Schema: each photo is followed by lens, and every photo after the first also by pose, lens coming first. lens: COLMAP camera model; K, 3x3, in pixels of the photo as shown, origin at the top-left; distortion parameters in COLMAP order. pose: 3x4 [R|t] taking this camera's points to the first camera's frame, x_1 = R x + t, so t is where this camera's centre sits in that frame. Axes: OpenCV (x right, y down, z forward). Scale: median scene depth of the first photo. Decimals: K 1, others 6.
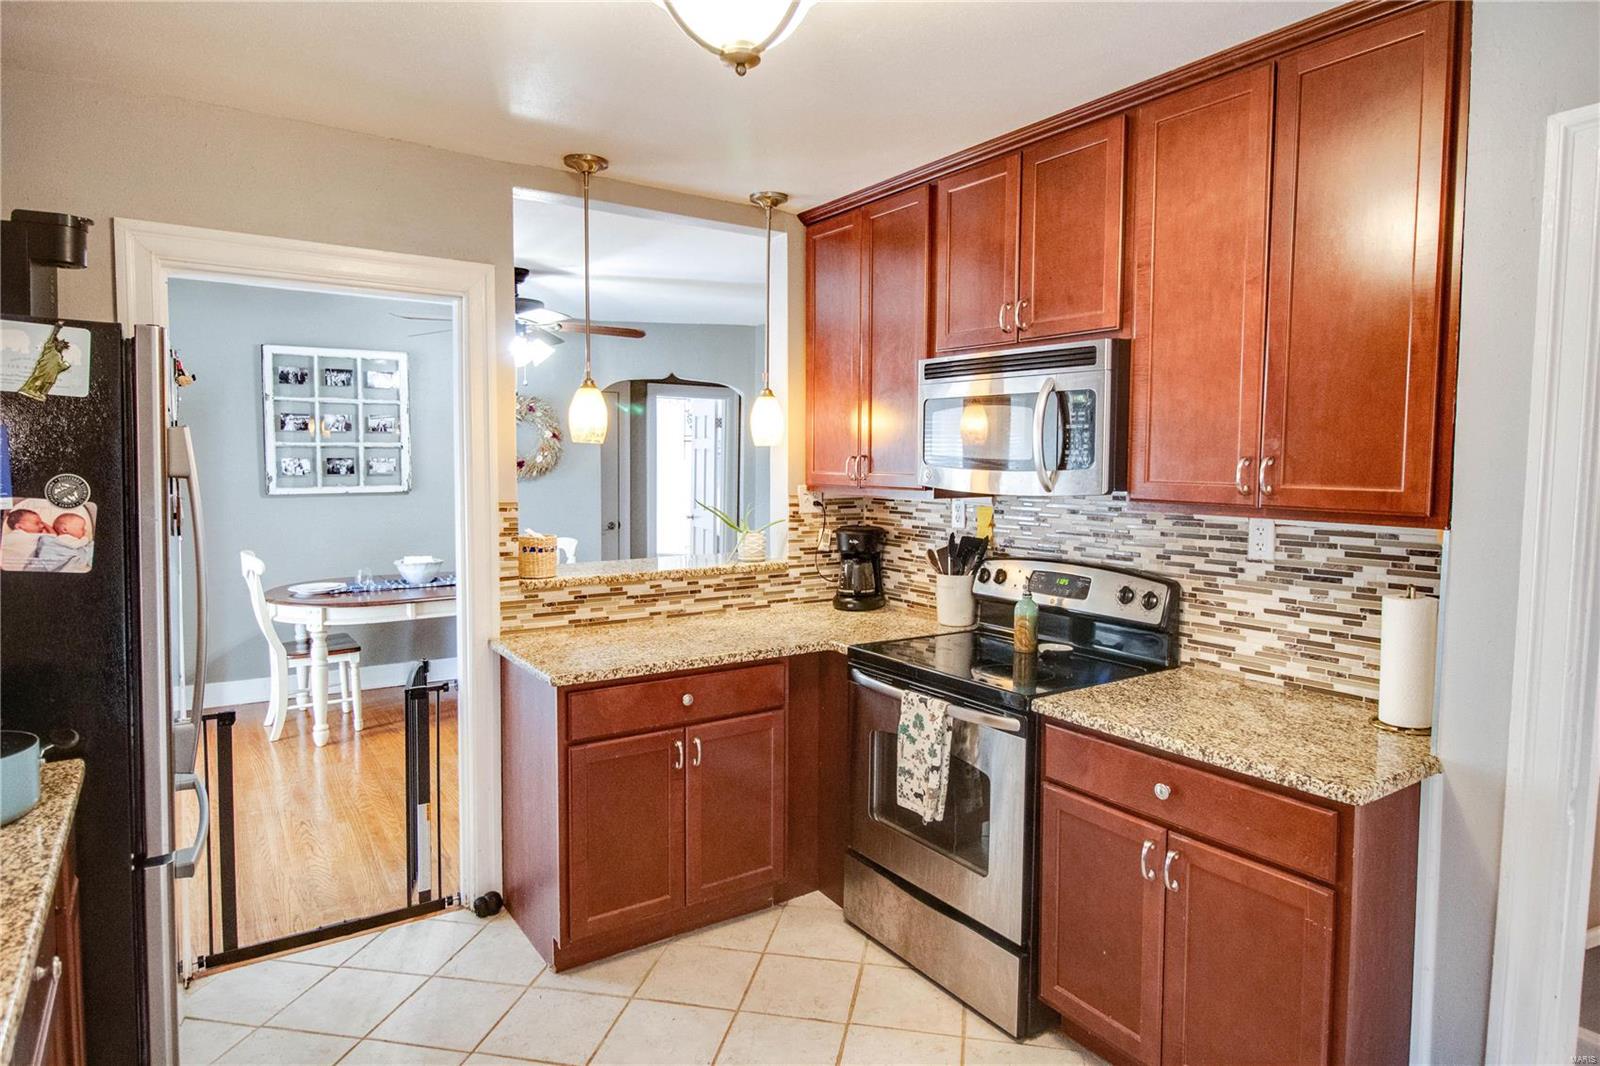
lens RADIAL K [[923.2, 0, 812.8], [0, 923.2, 513.8], [0, 0, 1]] dist [0.003587, -0.008947]
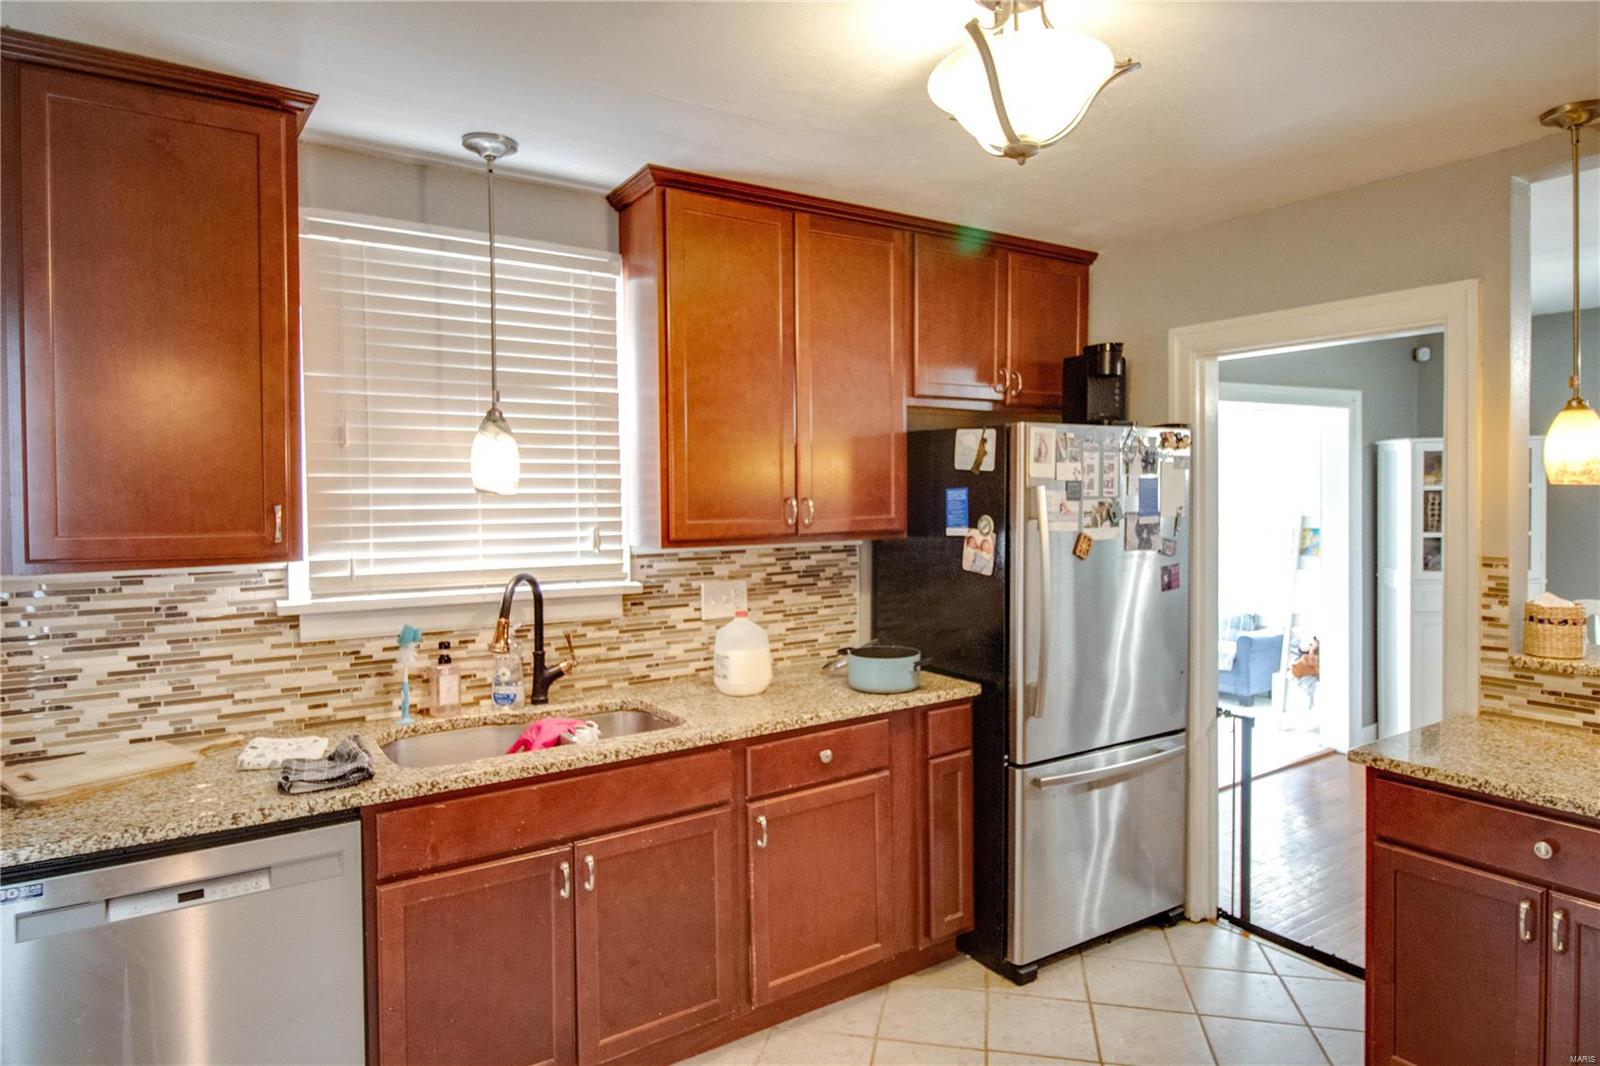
lens RADIAL K [[954.2, 0, 811.0], [0, 954.2, 514.5], [0, 0, 1]] dist [0.003719, -0.009880]
pose [[-0.024887, 0.015045, -0.999577, 0.539993], [-0.052167, 0.998505, 0.016328, -0.032566], [0.998328, 0.052552, -0.024065, 0.405047]]
